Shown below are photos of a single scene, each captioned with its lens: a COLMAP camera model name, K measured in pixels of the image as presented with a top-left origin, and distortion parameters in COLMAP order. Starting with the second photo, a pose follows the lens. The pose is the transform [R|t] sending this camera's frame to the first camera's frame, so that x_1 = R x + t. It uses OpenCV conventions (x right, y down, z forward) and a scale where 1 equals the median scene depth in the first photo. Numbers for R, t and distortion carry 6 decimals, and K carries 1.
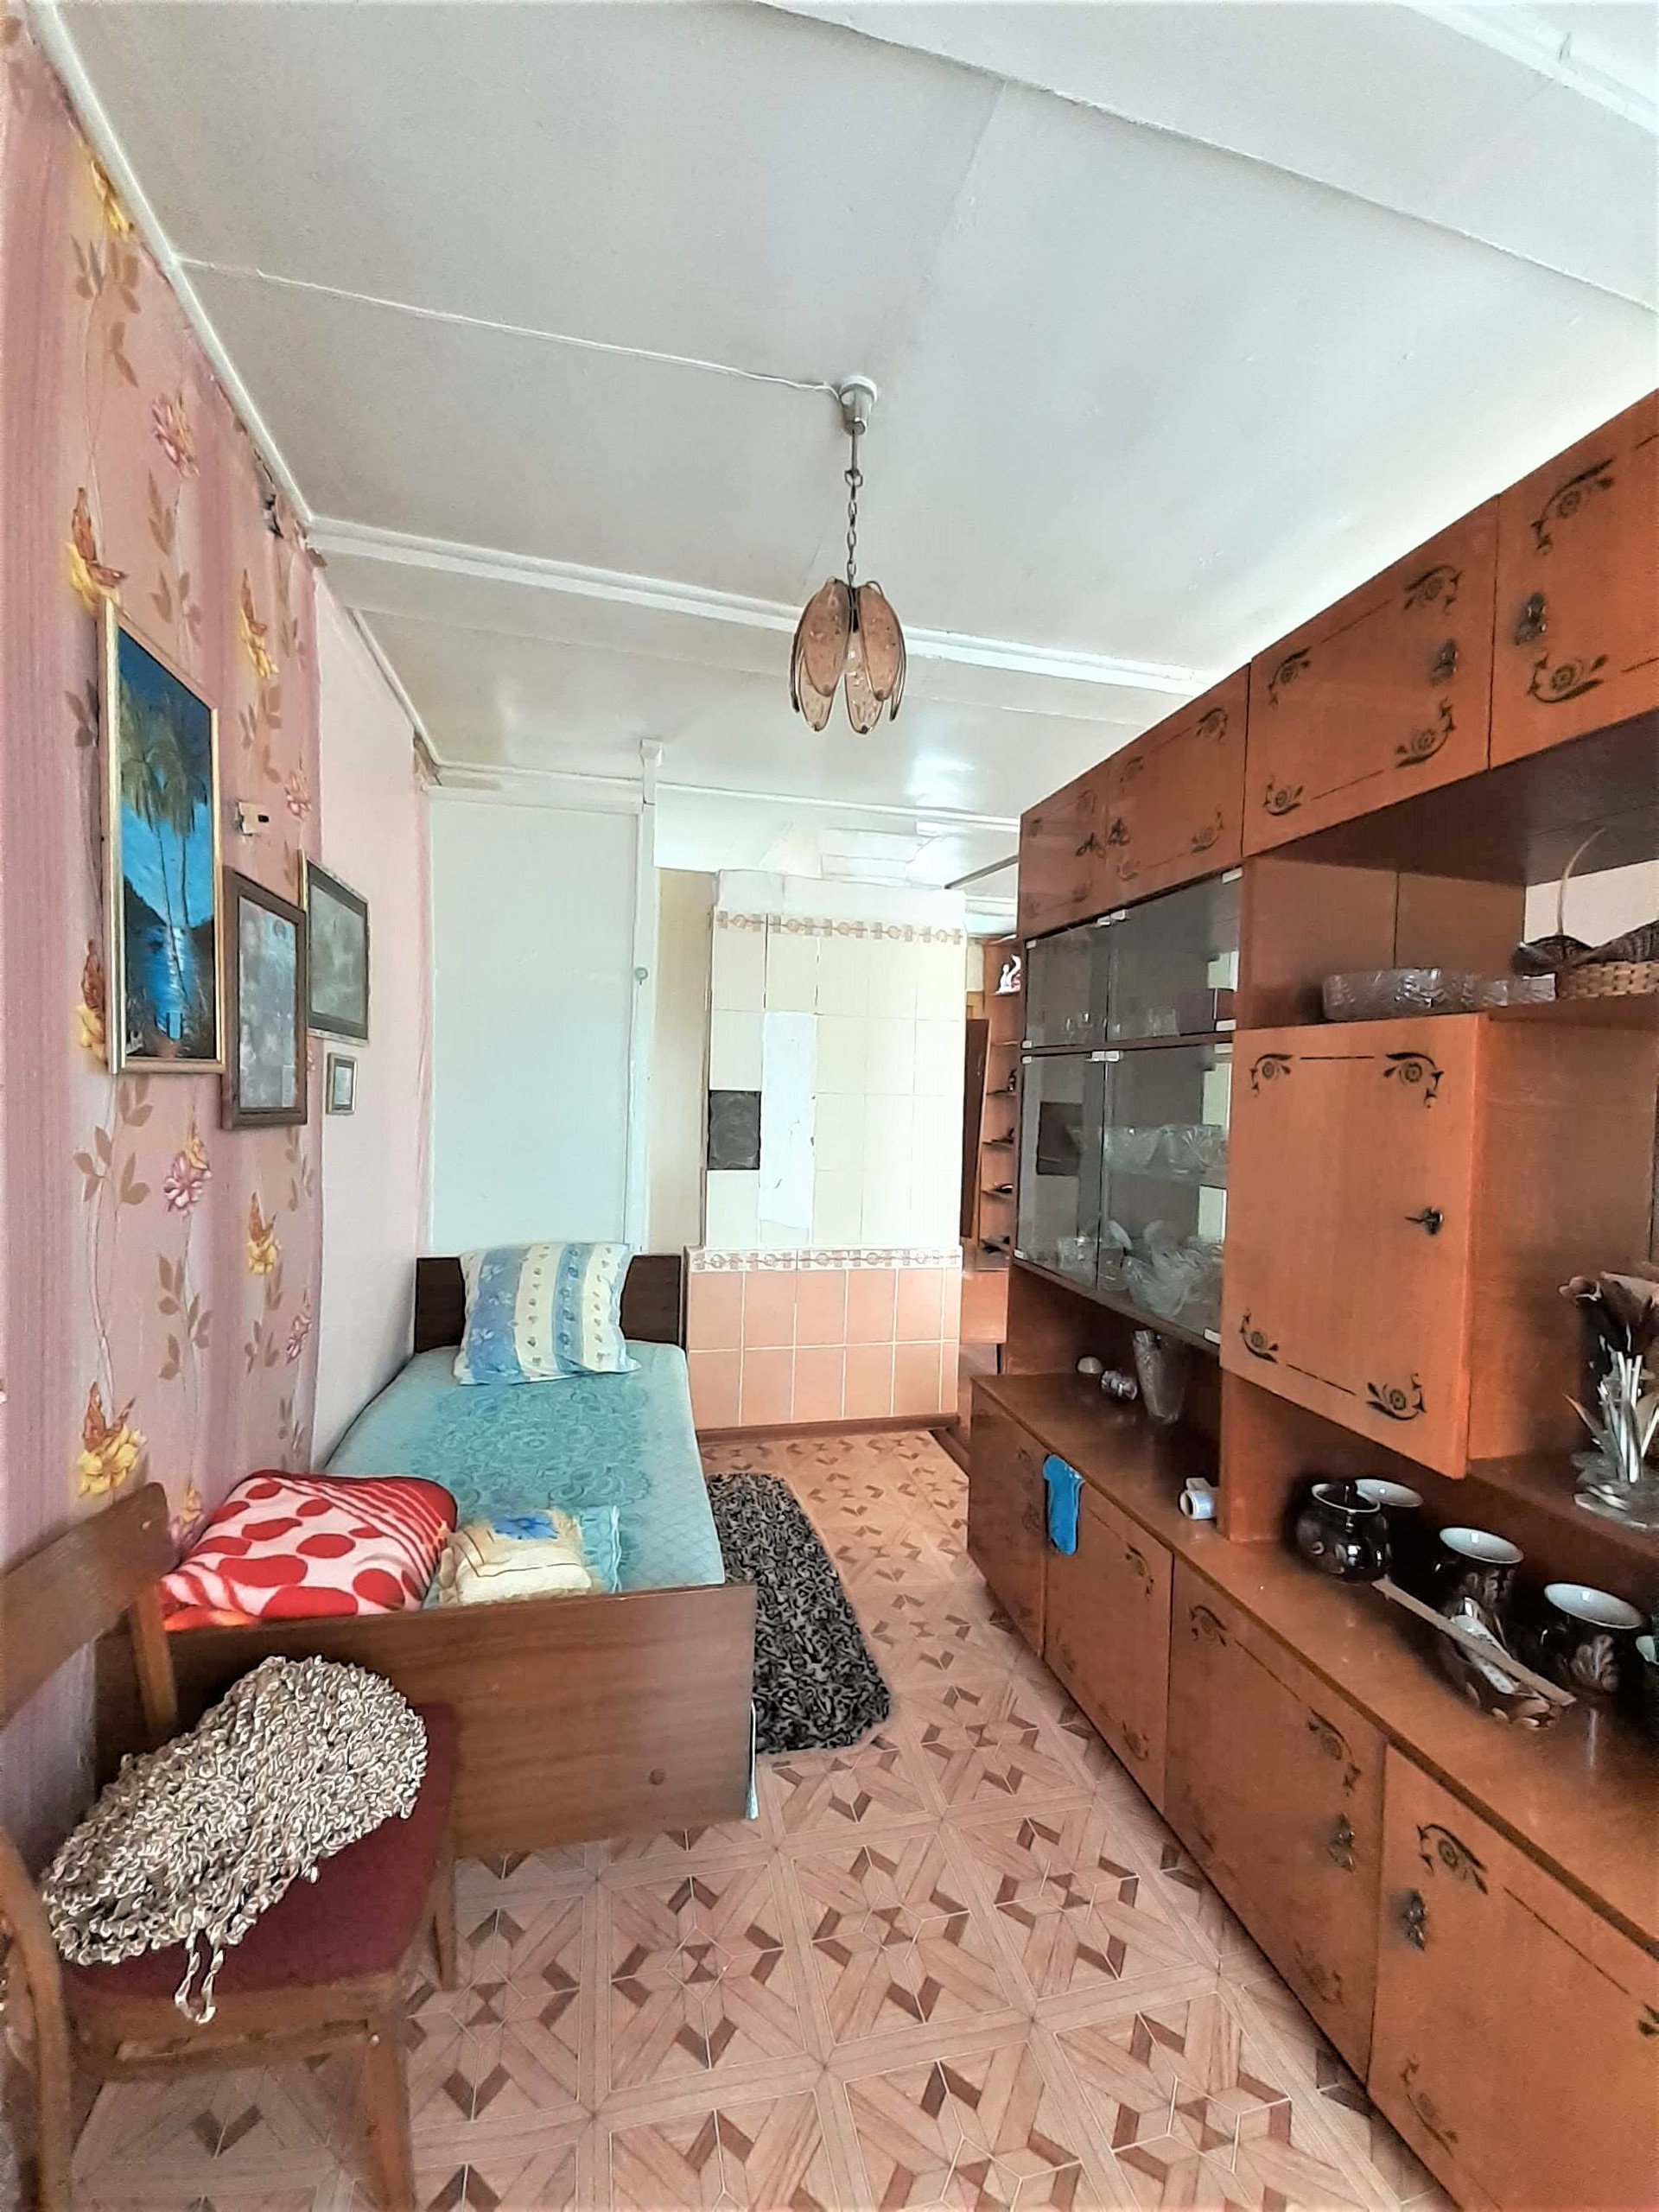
lens RADIAL K [[877.8, 0, 829.5], [0, 877.8, 1106.0], [0, 0, 1]] dist [0.000103, -0.000127]
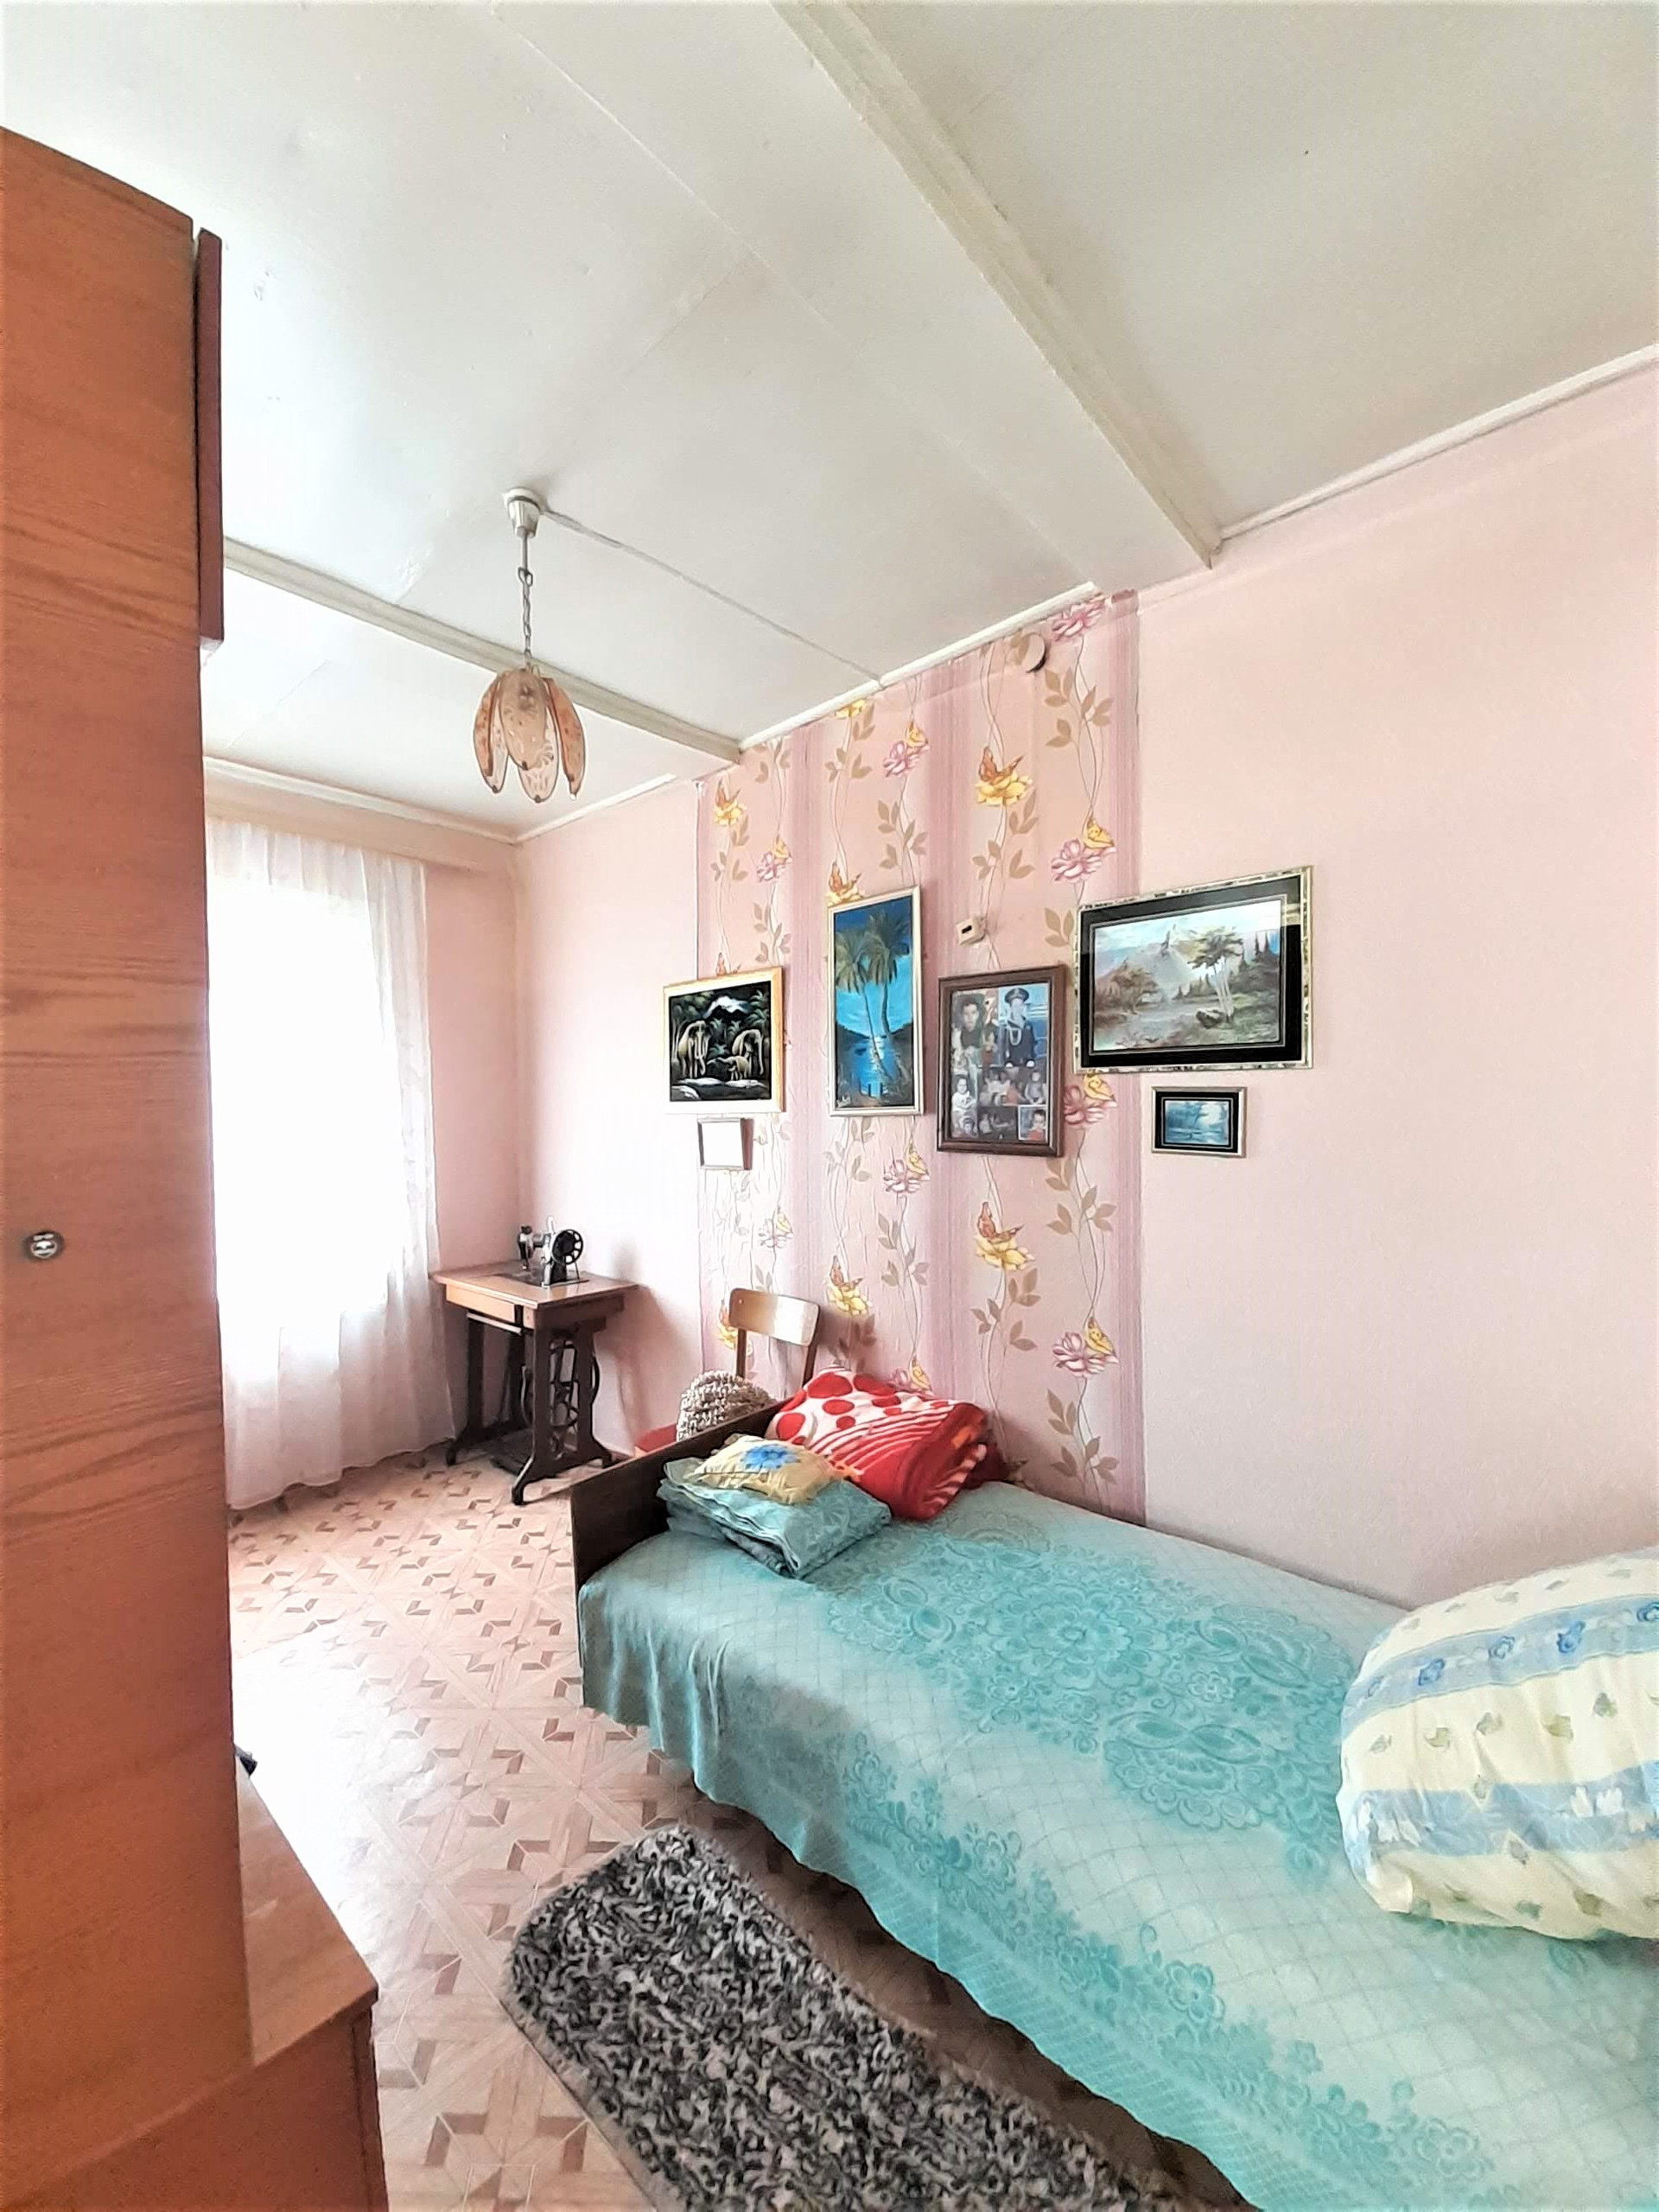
lens RADIAL K [[877.8, 0, 829.5], [0, 877.8, 1106.0], [0, 0, 1]] dist [0.000103, -0.000127]
pose [[-0.823416, -0.007915, -0.567383, 0.265693], [-0.016096, 0.999826, 0.009413, -0.050612], [0.567209, 0.016883, -0.823401, 1.703901]]
